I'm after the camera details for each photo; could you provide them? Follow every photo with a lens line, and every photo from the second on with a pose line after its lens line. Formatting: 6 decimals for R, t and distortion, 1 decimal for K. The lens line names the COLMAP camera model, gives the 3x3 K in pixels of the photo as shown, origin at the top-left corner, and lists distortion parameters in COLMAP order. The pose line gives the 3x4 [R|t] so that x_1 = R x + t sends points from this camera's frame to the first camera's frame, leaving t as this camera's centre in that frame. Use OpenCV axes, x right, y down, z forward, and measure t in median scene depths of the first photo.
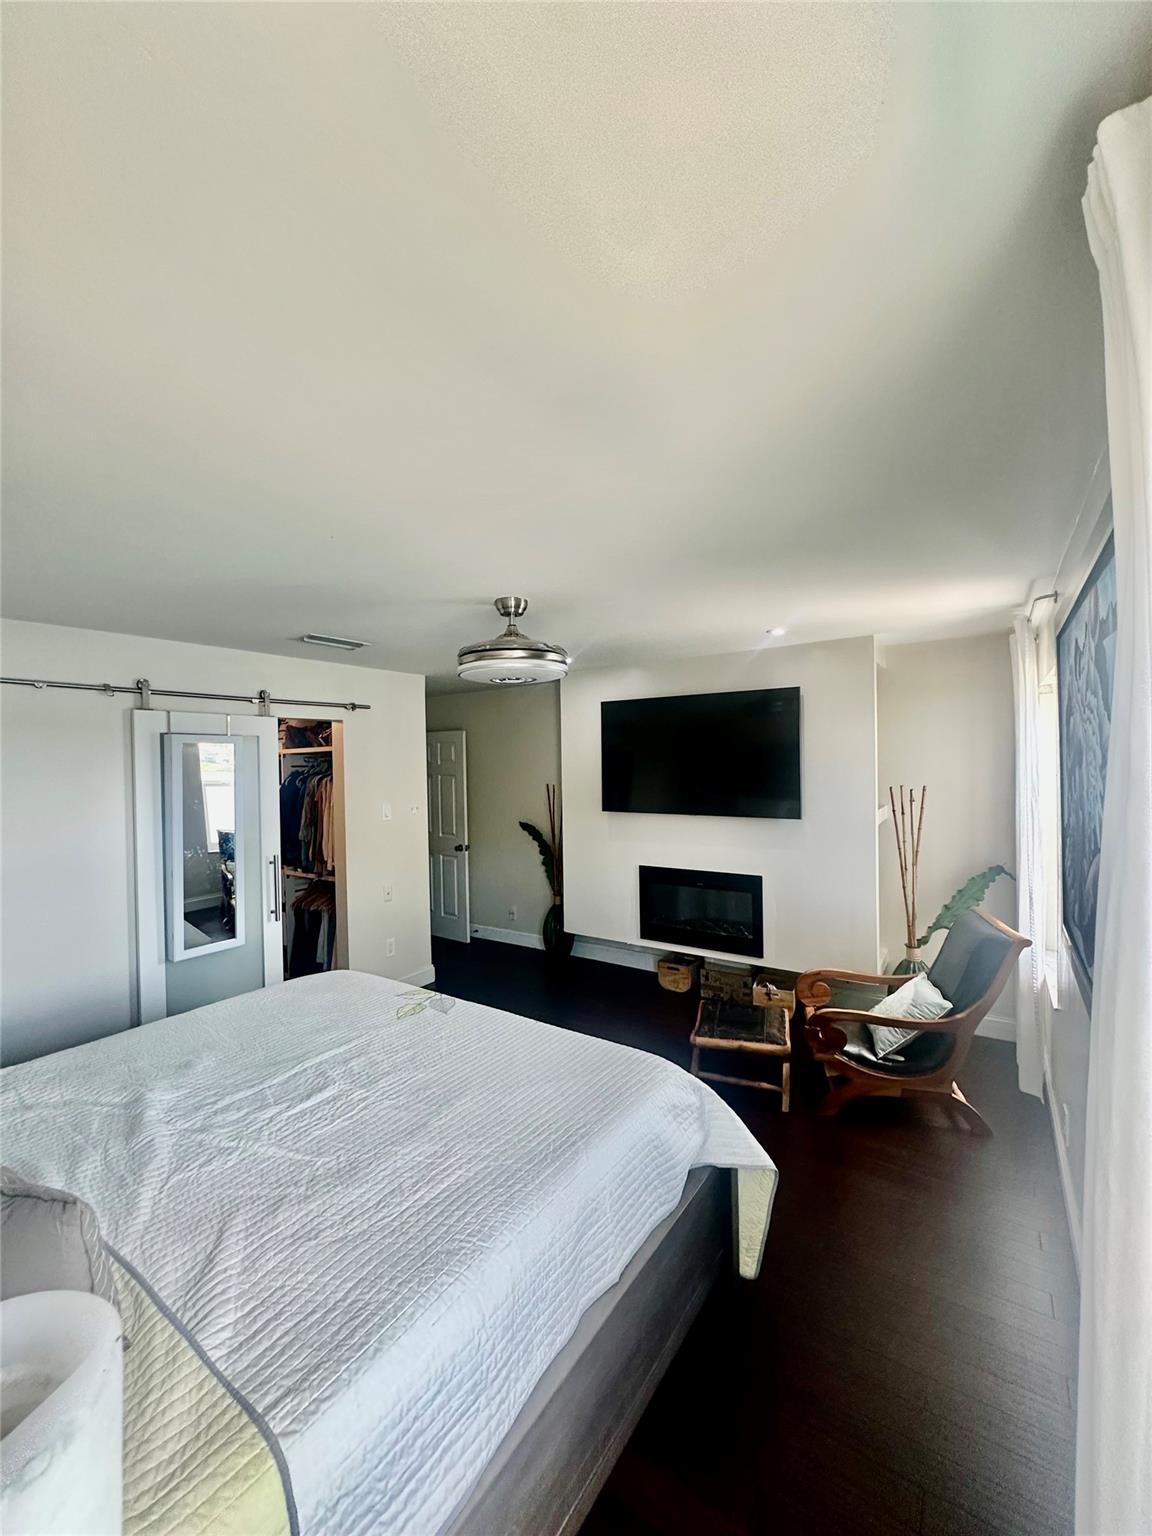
lens RADIAL K [[614.1, 0, 573.8], [0, 614.1, 773.2], [0, 0, 1]] dist [-0.001581, 0.000207]
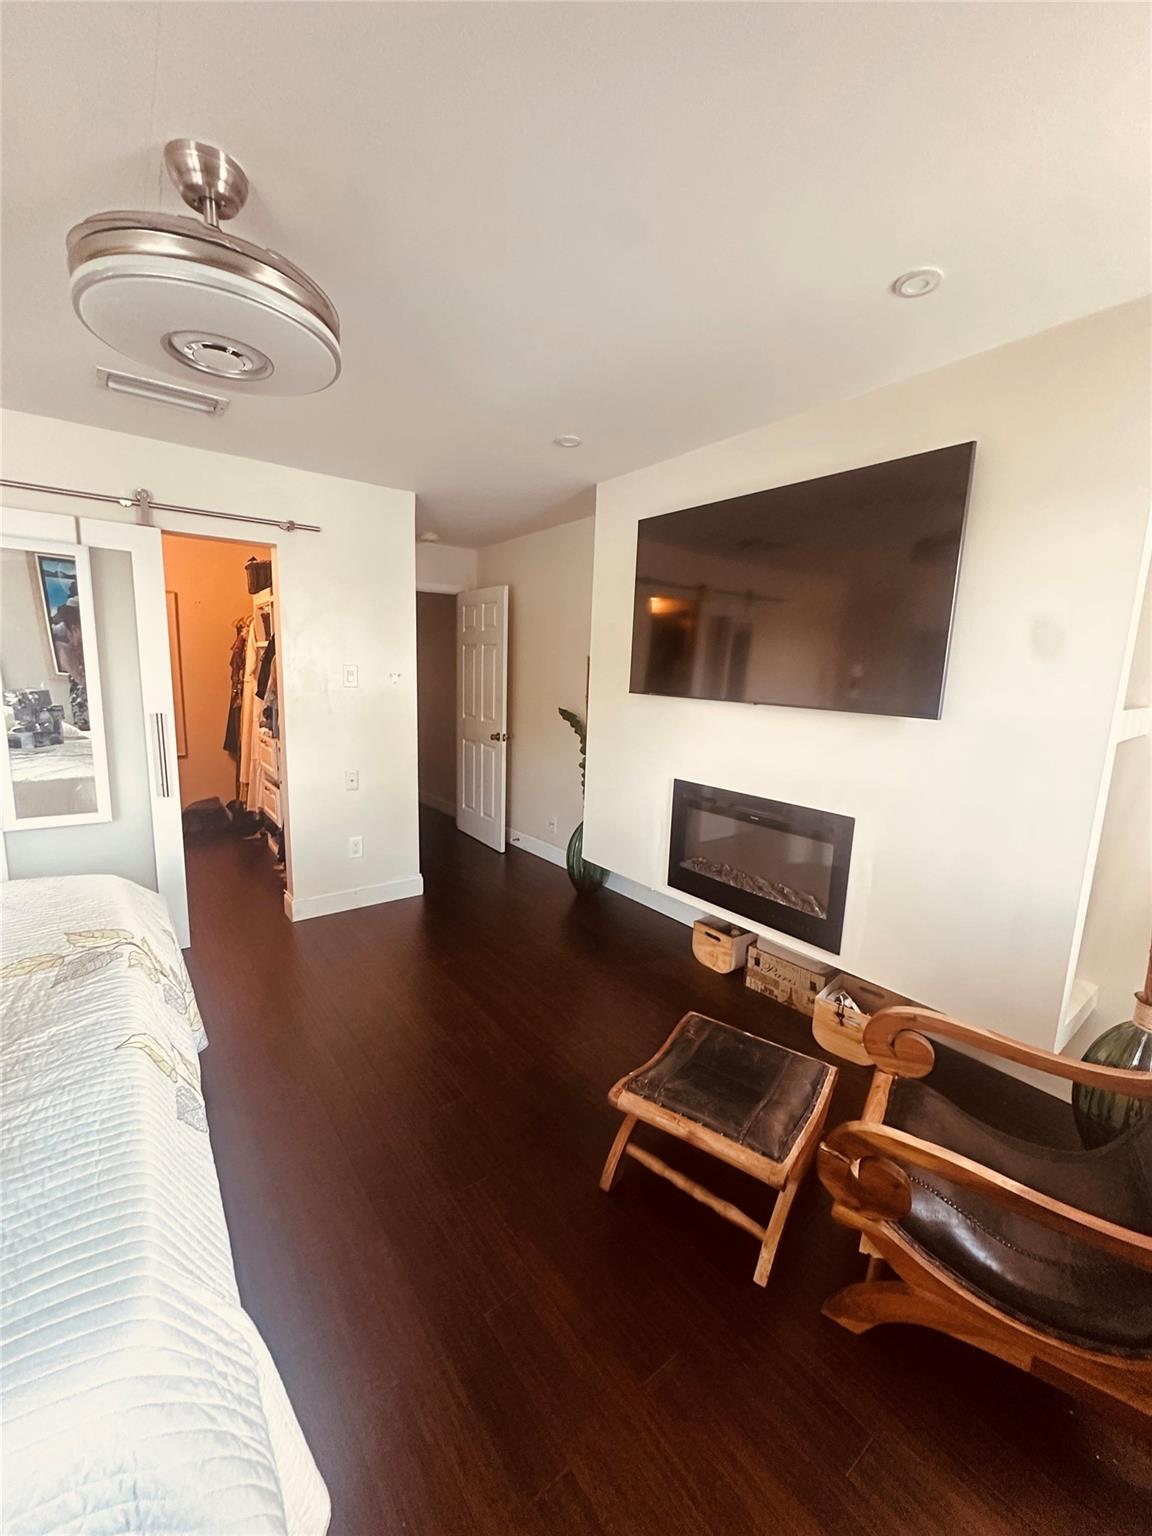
lens RADIAL K [[614.1, 0, 573.8], [0, 614.1, 773.2], [0, 0, 1]] dist [-0.001581, 0.000207]
pose [[0.948784, 0.102638, -0.298789, 0.207684], [-0.056754, 0.985743, 0.158397, 0.047807], [0.310787, -0.133327, 0.941082, 0.362741]]
